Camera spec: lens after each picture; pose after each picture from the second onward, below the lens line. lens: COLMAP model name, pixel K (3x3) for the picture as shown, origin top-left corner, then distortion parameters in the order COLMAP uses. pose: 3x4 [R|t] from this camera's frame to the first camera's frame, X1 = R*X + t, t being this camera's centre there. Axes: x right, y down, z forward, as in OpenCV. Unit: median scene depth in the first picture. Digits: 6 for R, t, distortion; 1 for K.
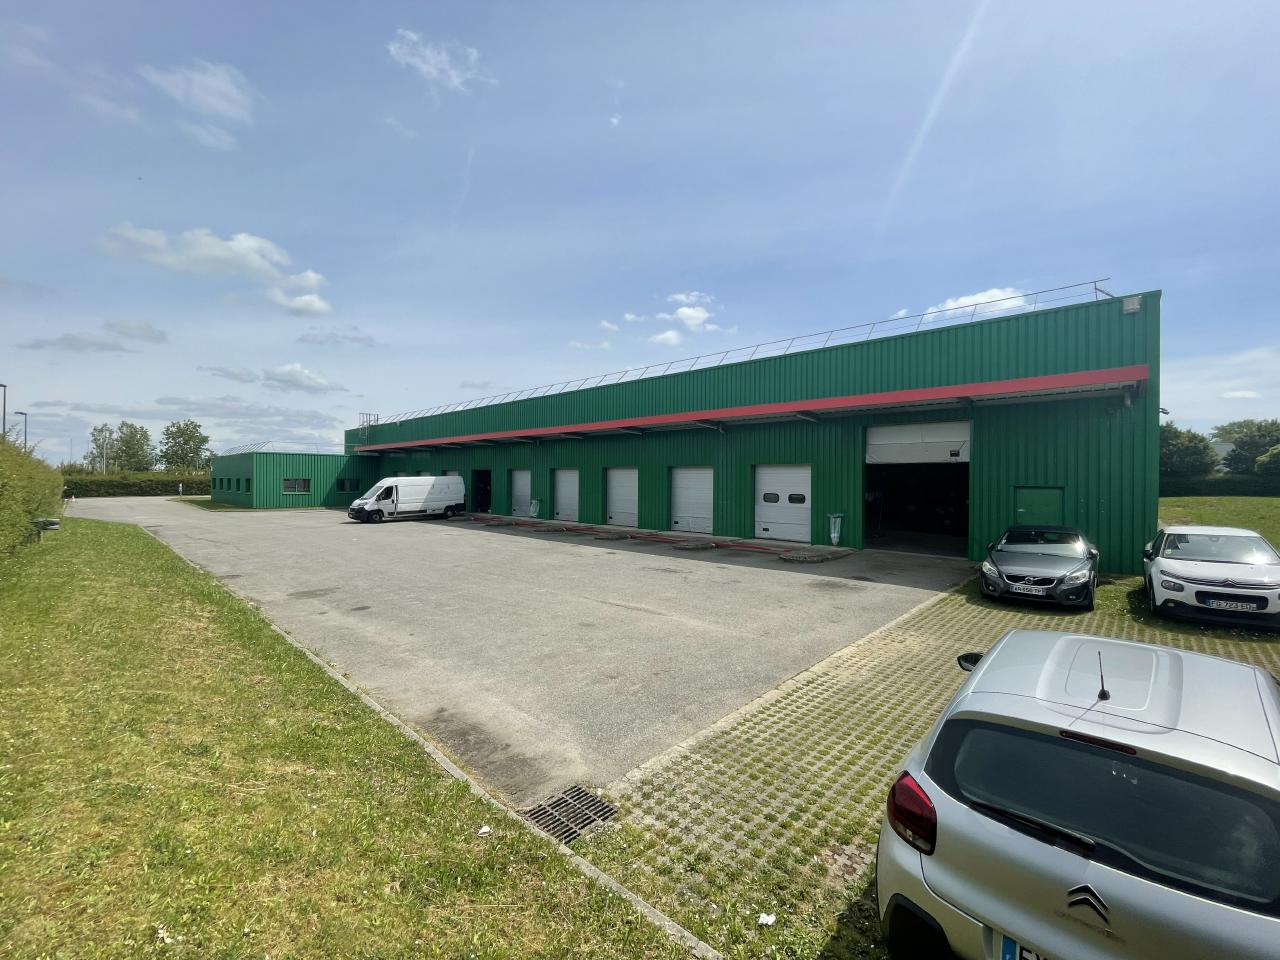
lens RADIAL K [[522.3, 0, 643.5], [0, 522.3, 483.5], [0, 0, 1]] dist [-0.010235, 0.000799]
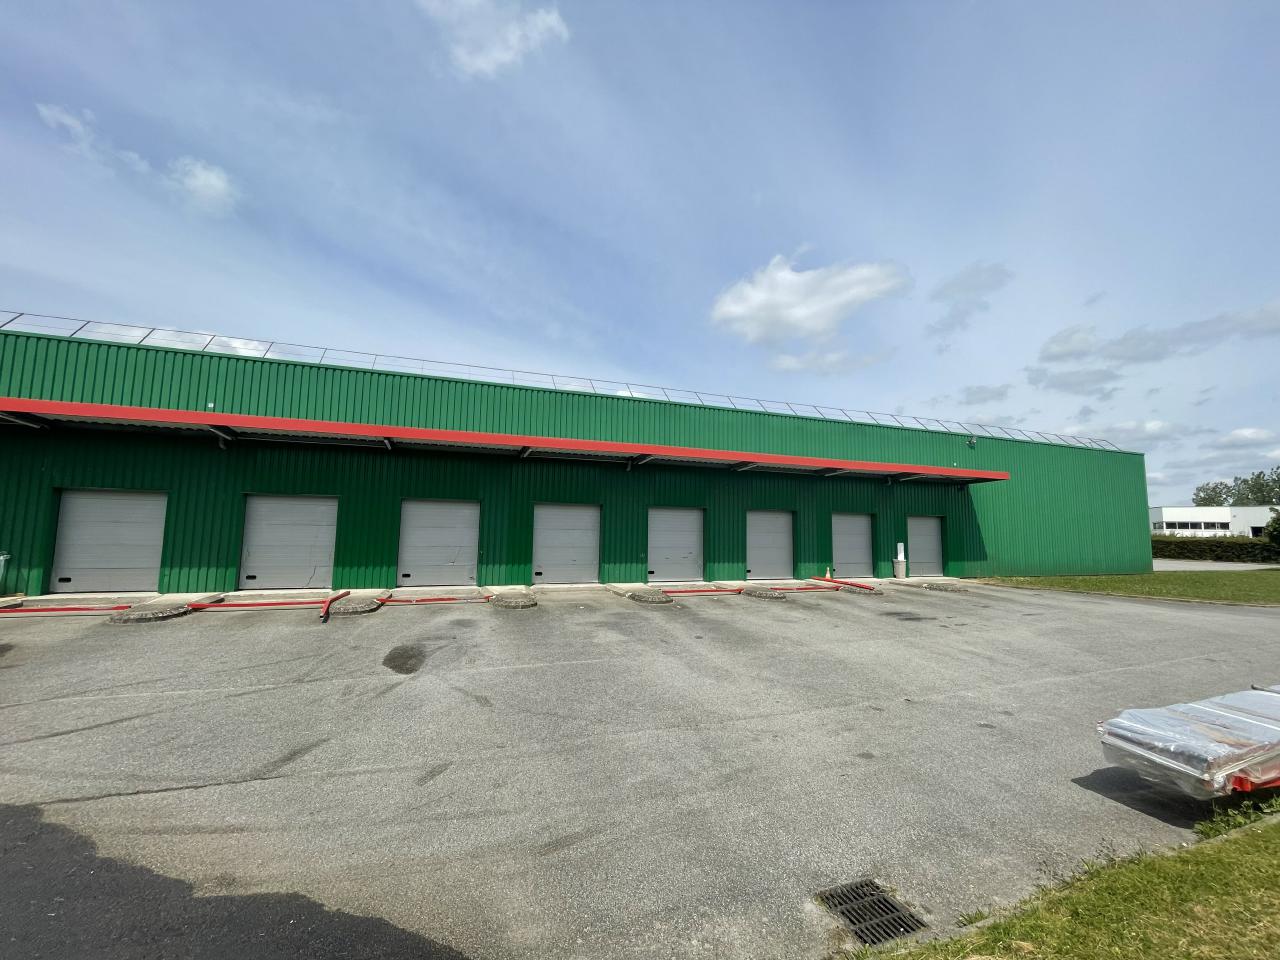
lens RADIAL K [[522.3, 0, 621.6], [0, 522.3, 477.0], [0, 0, 1]] dist [-0.010235, 0.000799]
pose [[0.458374, 0.082050, 0.884964, -0.671690], [-0.010614, 0.996164, -0.086863, -0.006081], [-0.888696, 0.030422, 0.457486, 0.598576]]
